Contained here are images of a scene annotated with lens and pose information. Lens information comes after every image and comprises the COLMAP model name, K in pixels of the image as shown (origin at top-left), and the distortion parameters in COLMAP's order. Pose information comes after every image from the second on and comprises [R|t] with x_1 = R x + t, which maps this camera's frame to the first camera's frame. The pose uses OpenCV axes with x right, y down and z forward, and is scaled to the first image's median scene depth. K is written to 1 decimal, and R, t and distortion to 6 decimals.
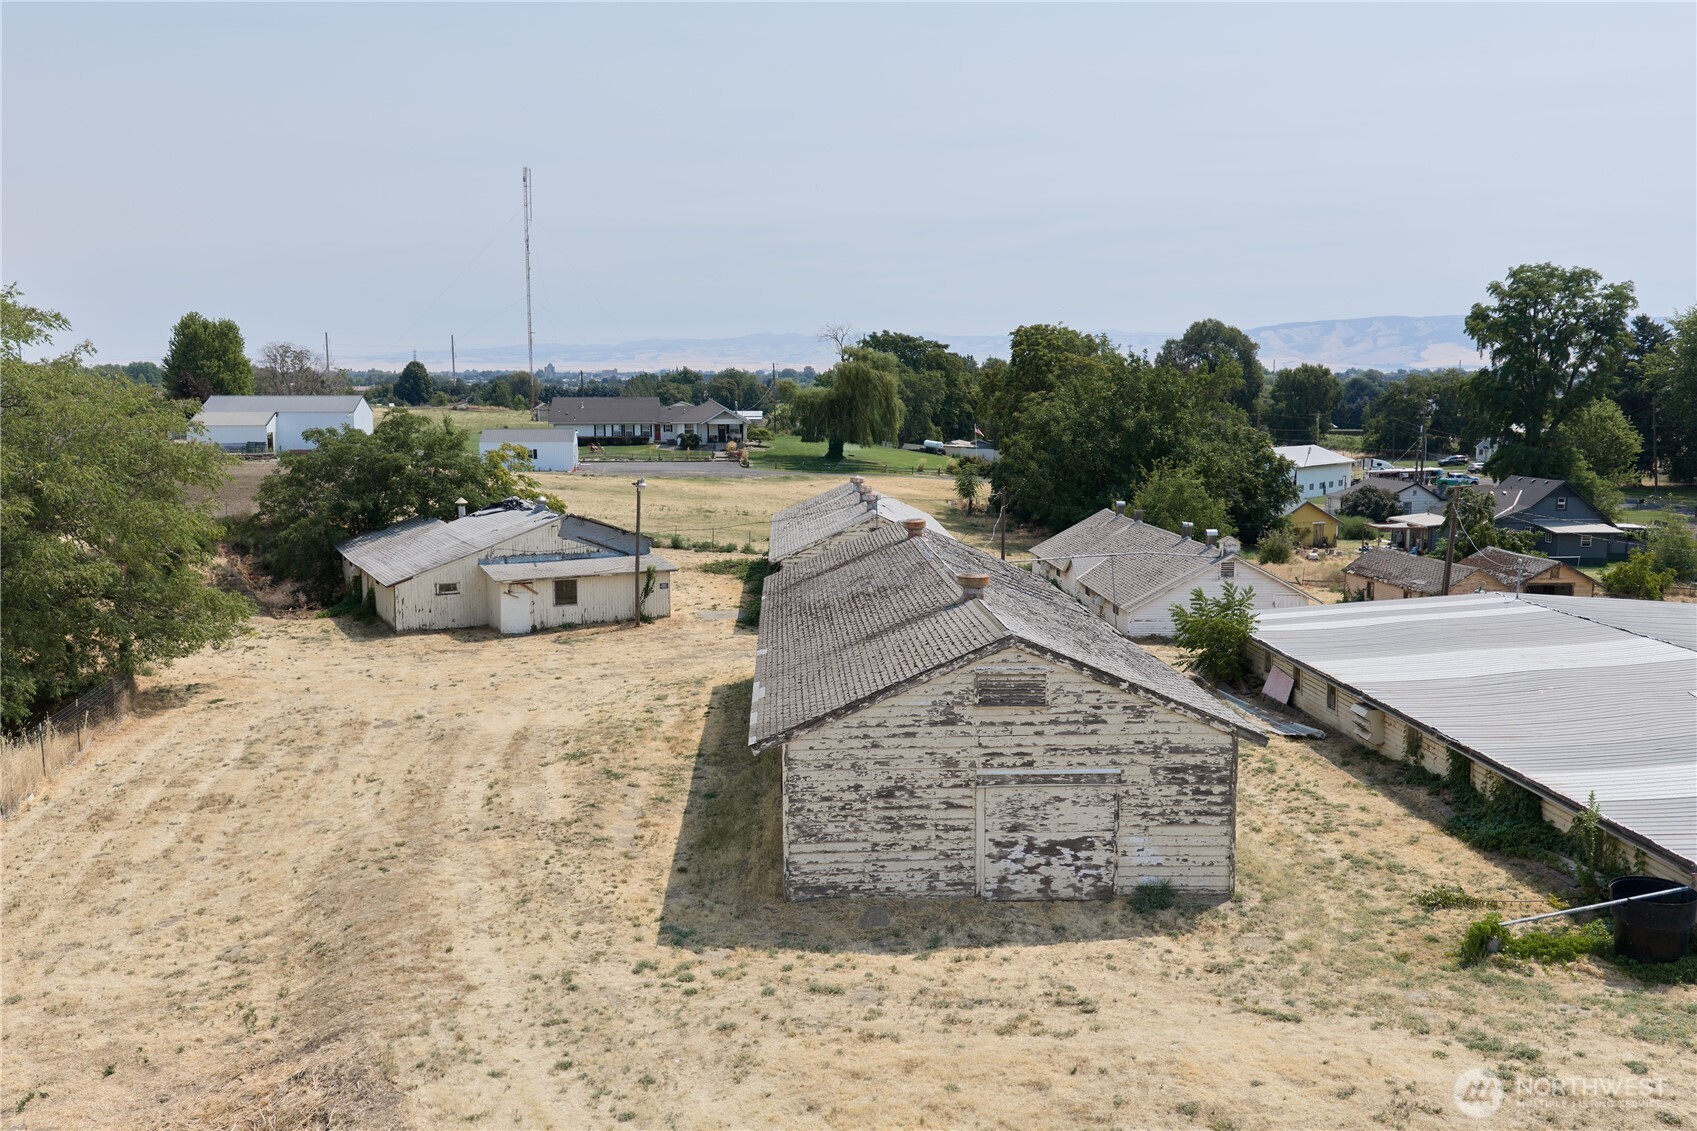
lens RADIAL K [[1394.1, 0, 856.6], [0, 1394.1, 567.8], [0, 0, 1]] dist [0.018125, -0.020271]
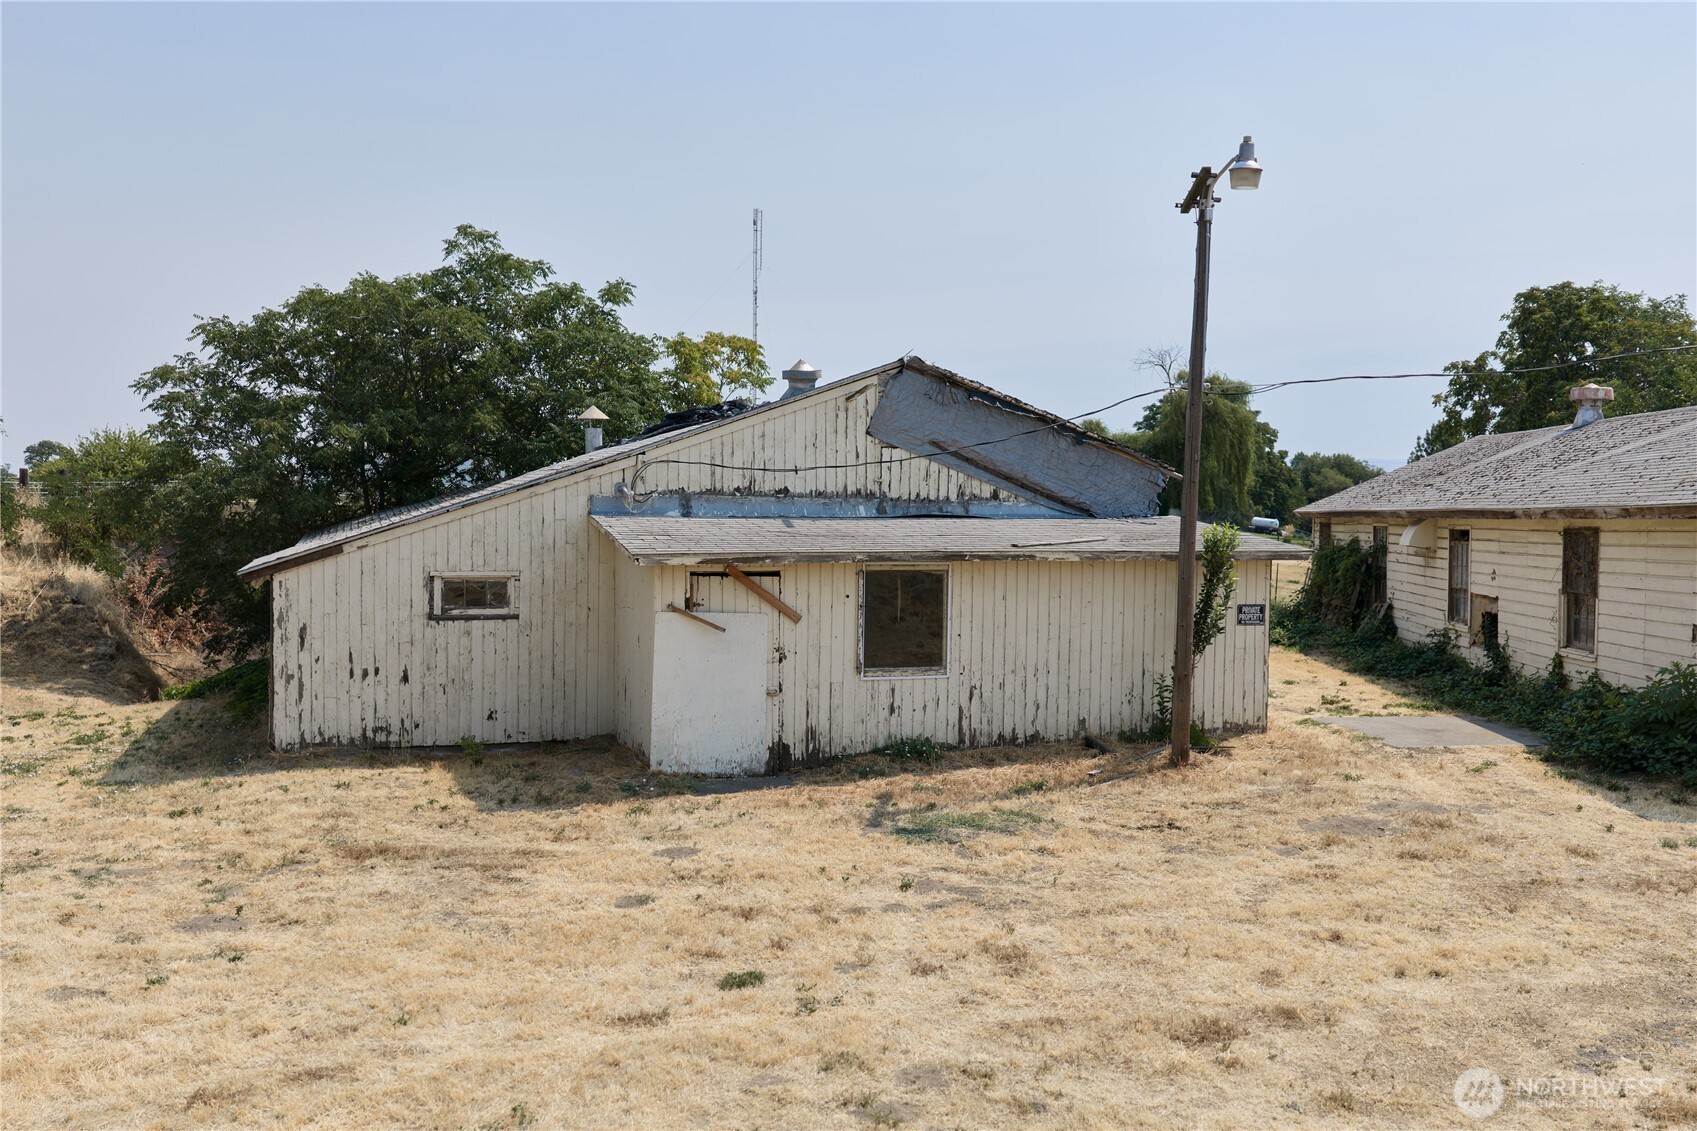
lens RADIAL K [[1394.1, 0, 843.2], [0, 1394.1, 562.0], [0, 0, 1]] dist [0.018125, -0.020271]
pose [[0.987109, 0.016123, -0.159238, -0.178396], [-0.030681, 0.995523, -0.089397, 0.030284], [0.157083, 0.093131, 0.983184, 0.743172]]
